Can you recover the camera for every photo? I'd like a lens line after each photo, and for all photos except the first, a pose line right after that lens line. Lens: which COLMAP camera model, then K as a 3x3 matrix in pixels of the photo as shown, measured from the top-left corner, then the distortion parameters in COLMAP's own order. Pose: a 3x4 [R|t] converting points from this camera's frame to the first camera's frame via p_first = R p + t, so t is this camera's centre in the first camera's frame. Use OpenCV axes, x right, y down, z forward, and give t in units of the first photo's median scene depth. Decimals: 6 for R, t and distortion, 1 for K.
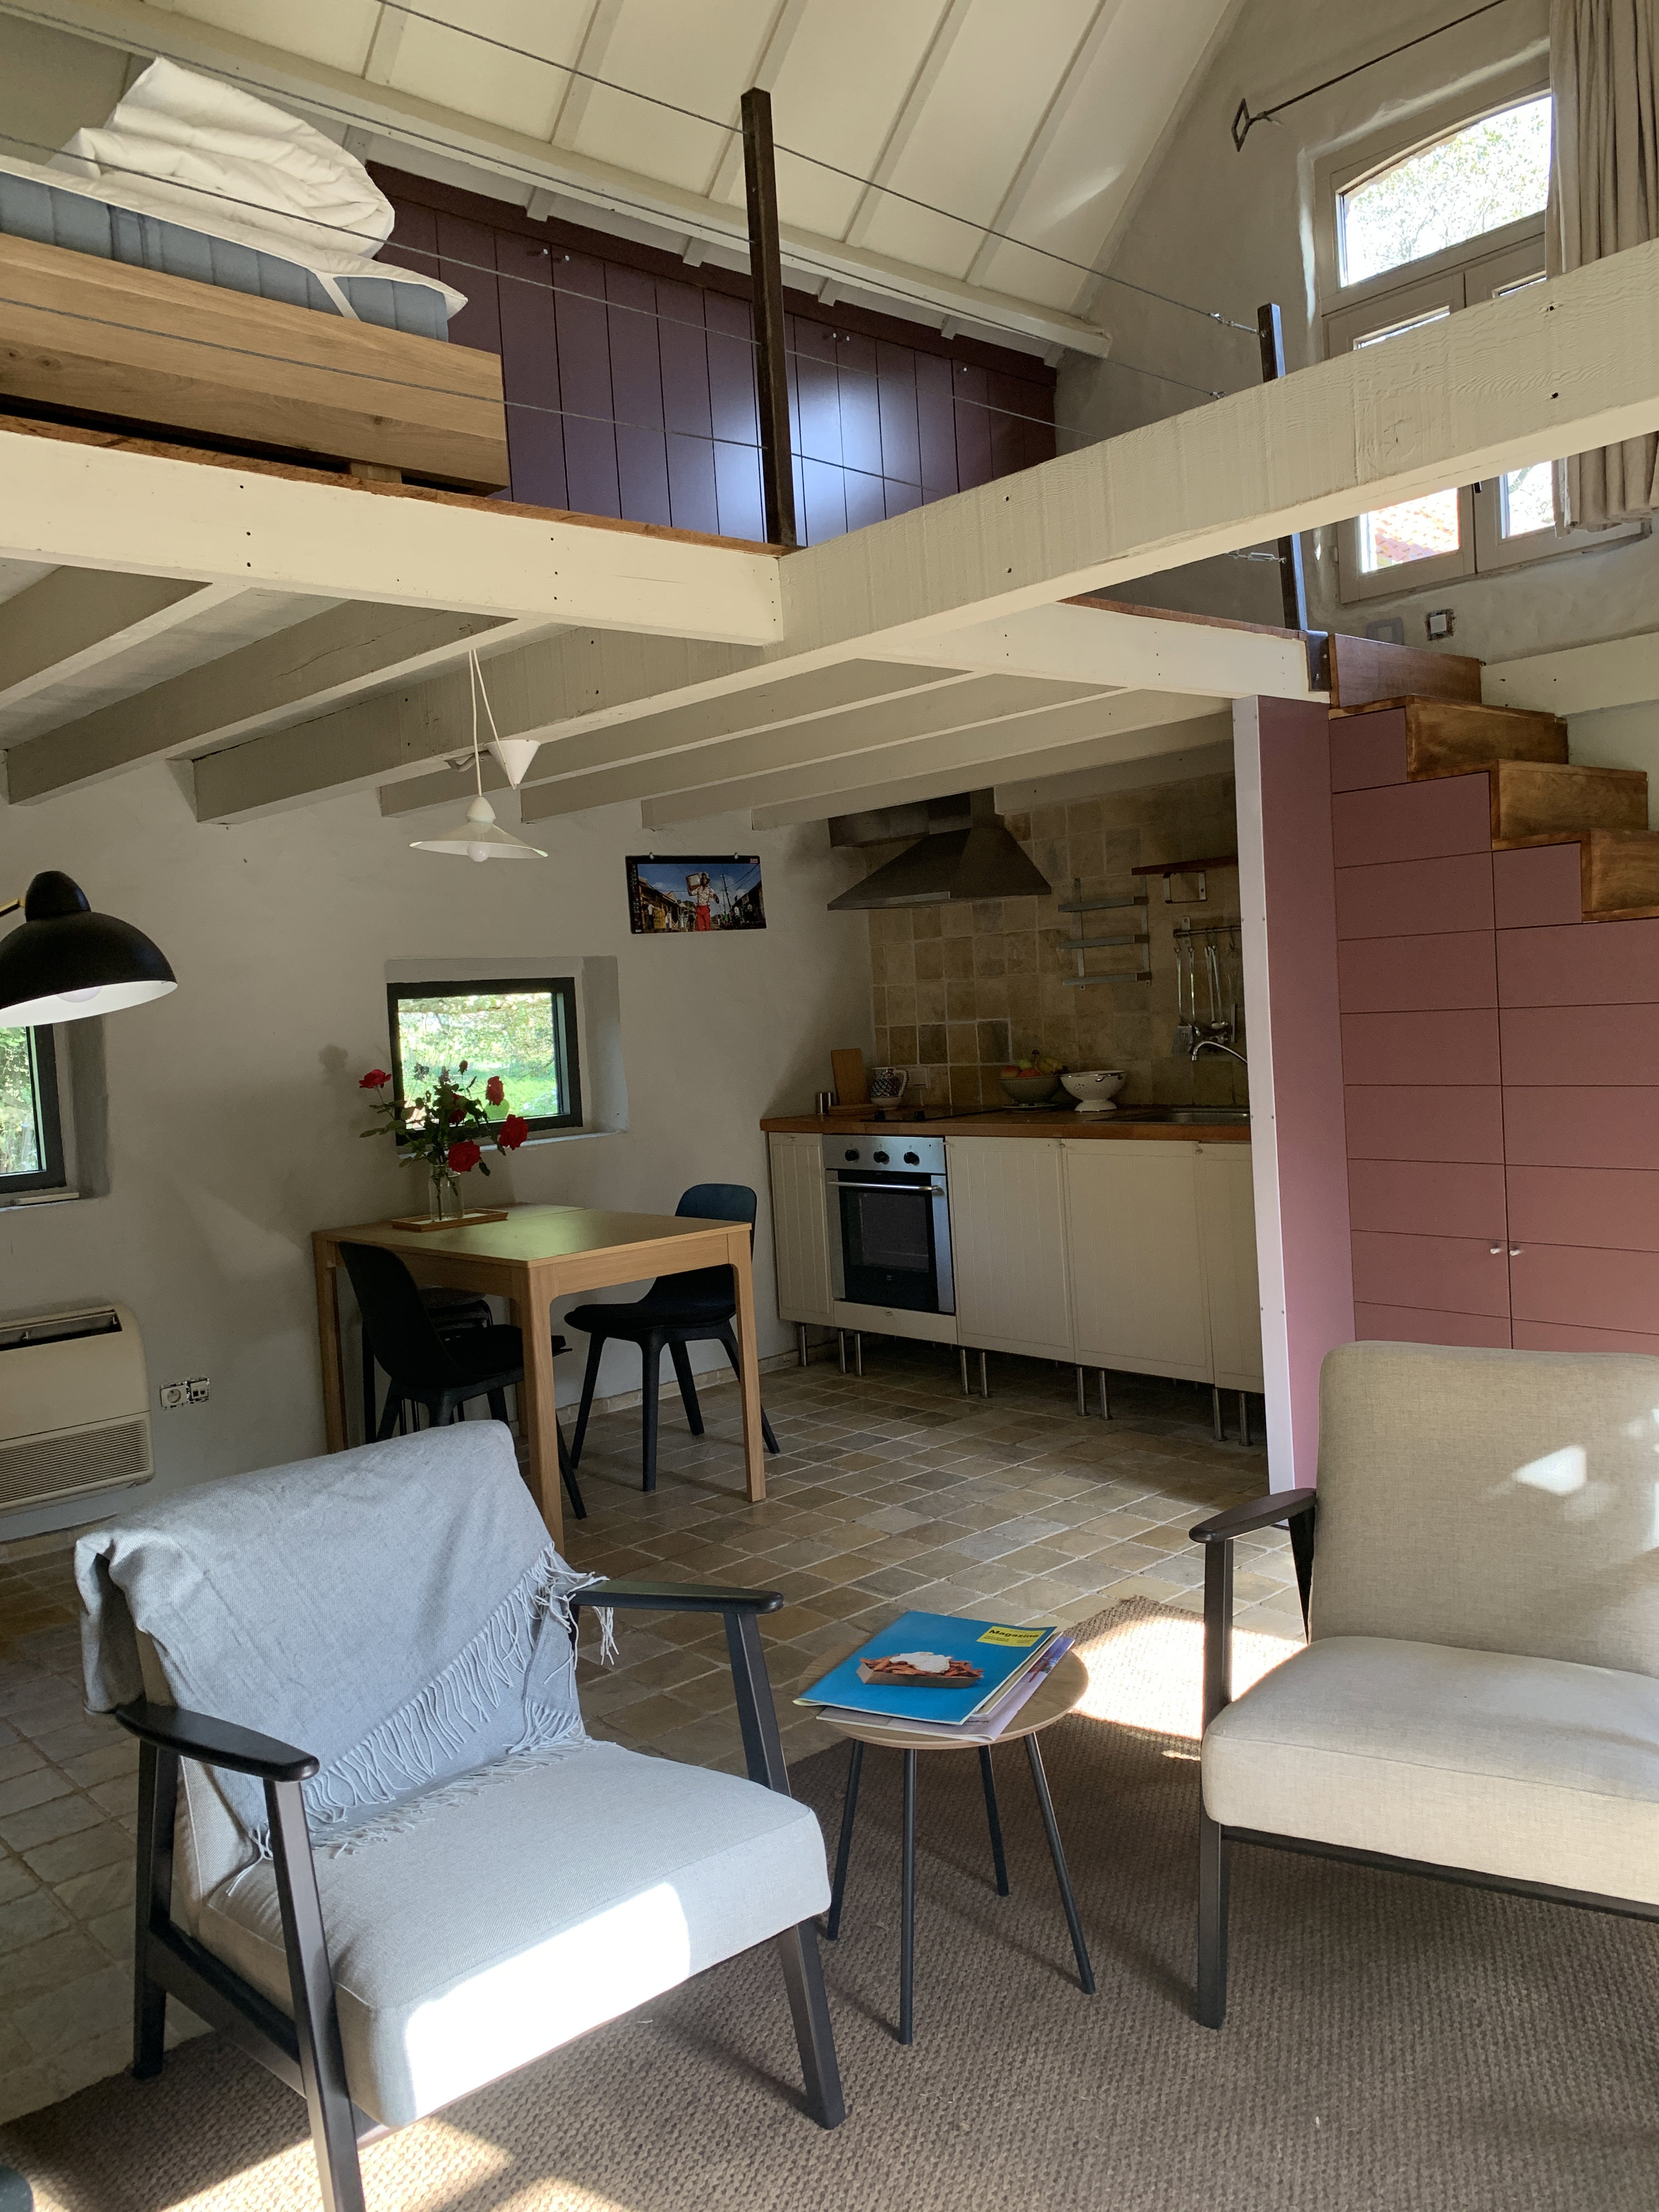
lens RADIAL K [[1705.5, 0, 821.7], [0, 1705.5, 1096.0], [0, 0, 1]] dist [0.015348, -0.005447]
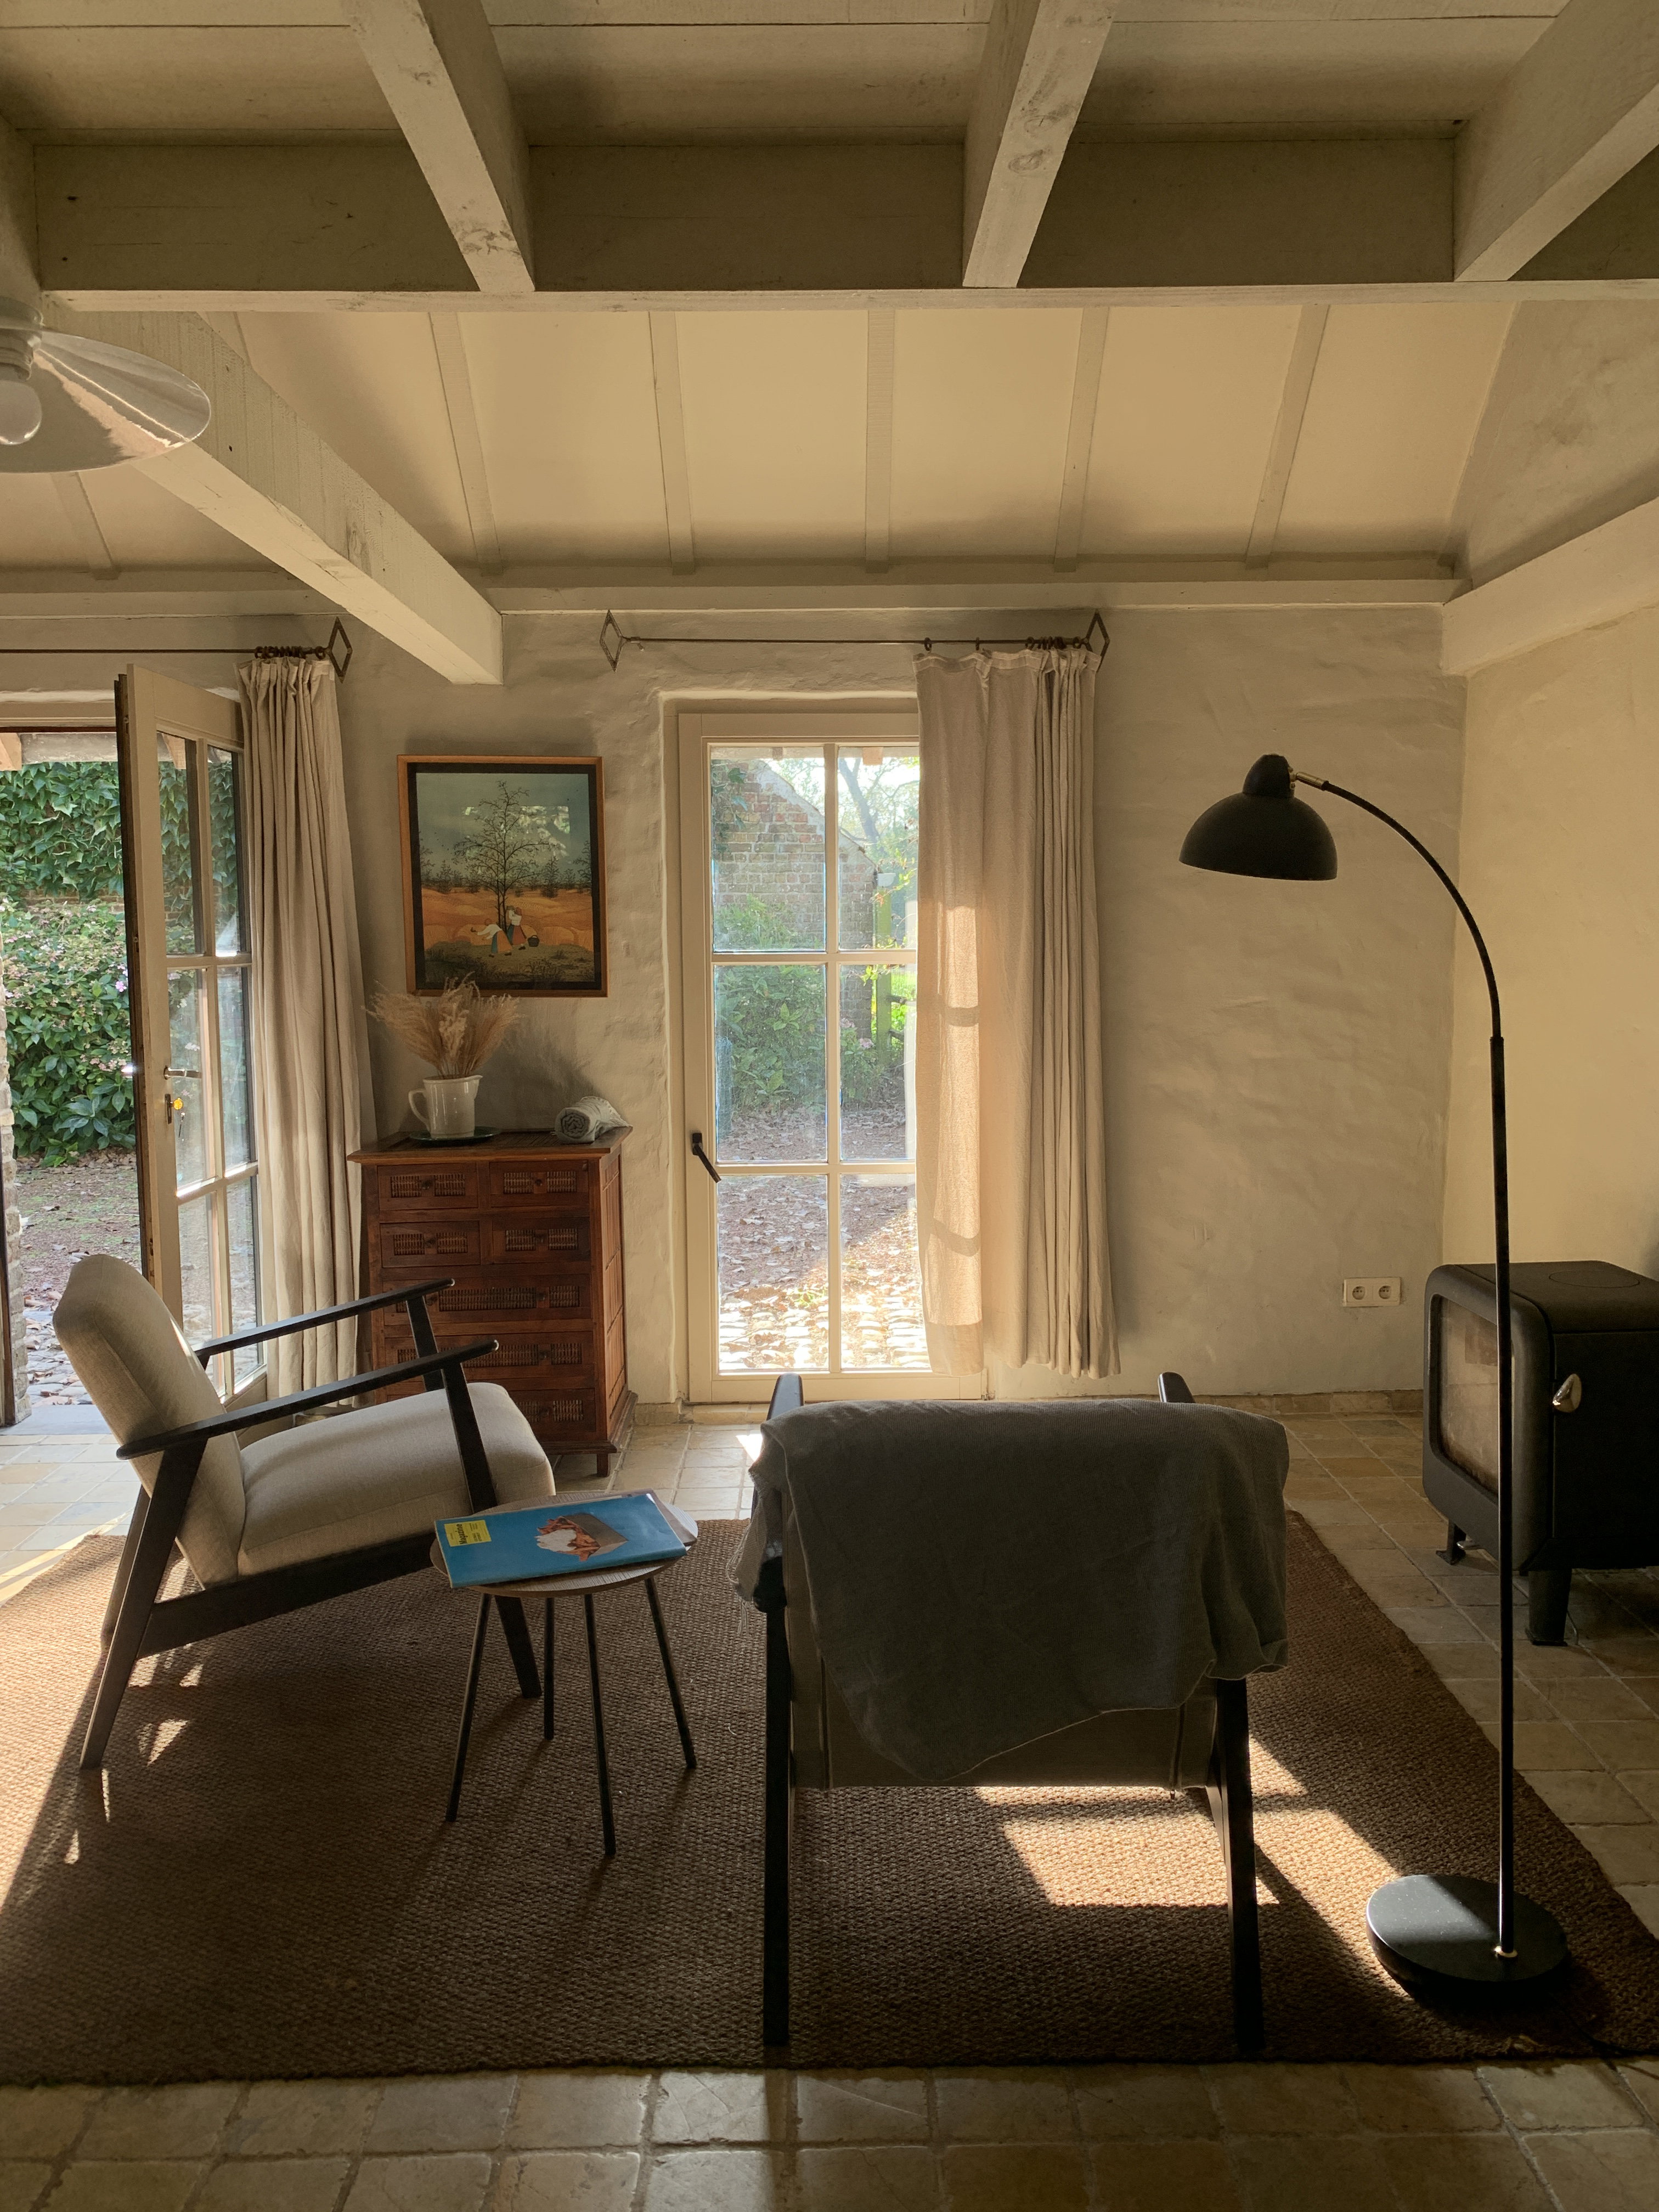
lens RADIAL K [[1705.5, 0, 827.9], [0, 1705.5, 1101.7], [0, 0, 1]] dist [0.015348, -0.005447]
pose [[-0.750694, 0.001227, 0.660649, -0.779803], [0.101259, 0.988396, 0.113225, -0.047116], [-0.652844, 0.151894, -0.742107, 1.647111]]
